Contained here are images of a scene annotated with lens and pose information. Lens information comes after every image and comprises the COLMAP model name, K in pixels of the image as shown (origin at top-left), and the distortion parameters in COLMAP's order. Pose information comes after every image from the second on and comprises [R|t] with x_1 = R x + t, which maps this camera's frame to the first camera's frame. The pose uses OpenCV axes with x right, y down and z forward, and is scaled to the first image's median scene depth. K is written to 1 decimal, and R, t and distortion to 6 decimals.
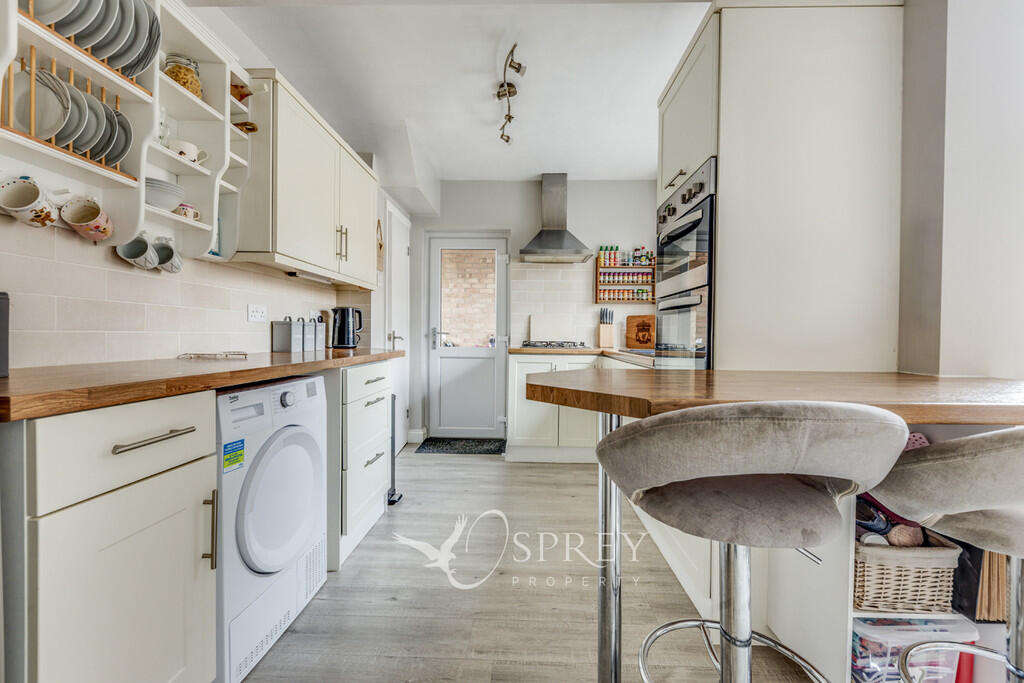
lens RADIAL K [[400.9, 0, 512.8], [0, 400.9, 340.4], [0, 0, 1]] dist [0.002055, 0.000081]
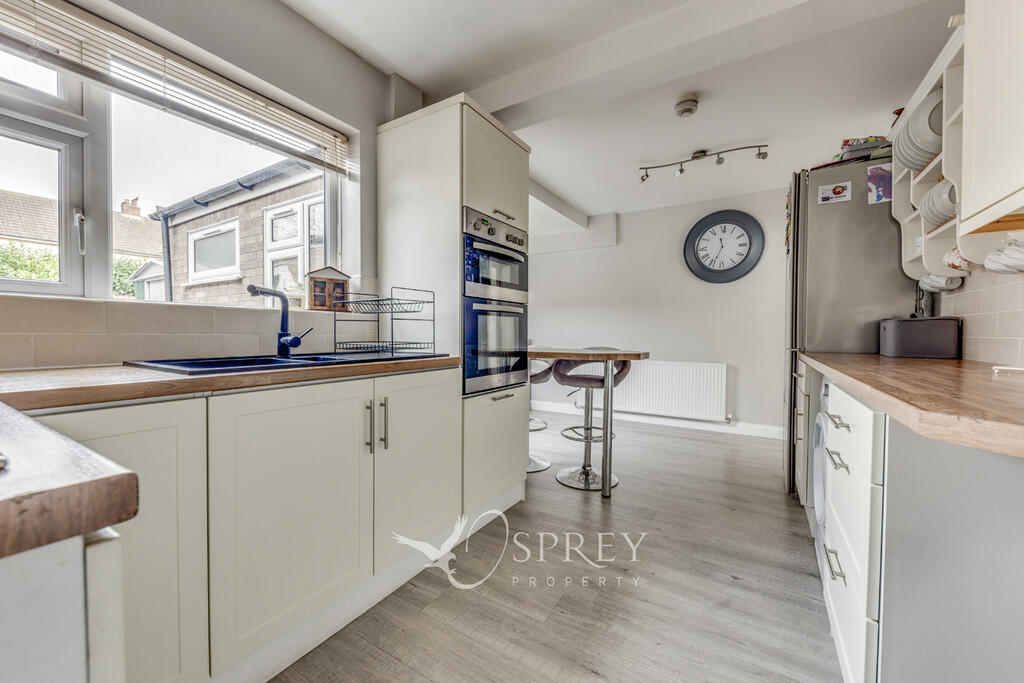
lens RADIAL K [[400.9, 0, 513.5], [0, 400.9, 340.3], [0, 0, 1]] dist [0.002055, 0.000081]
pose [[-0.860777, -0.018972, 0.508628, -0.320390], [-0.006955, 0.999650, 0.025518, -0.015386], [-0.508934, 0.018428, -0.860608, 2.214957]]
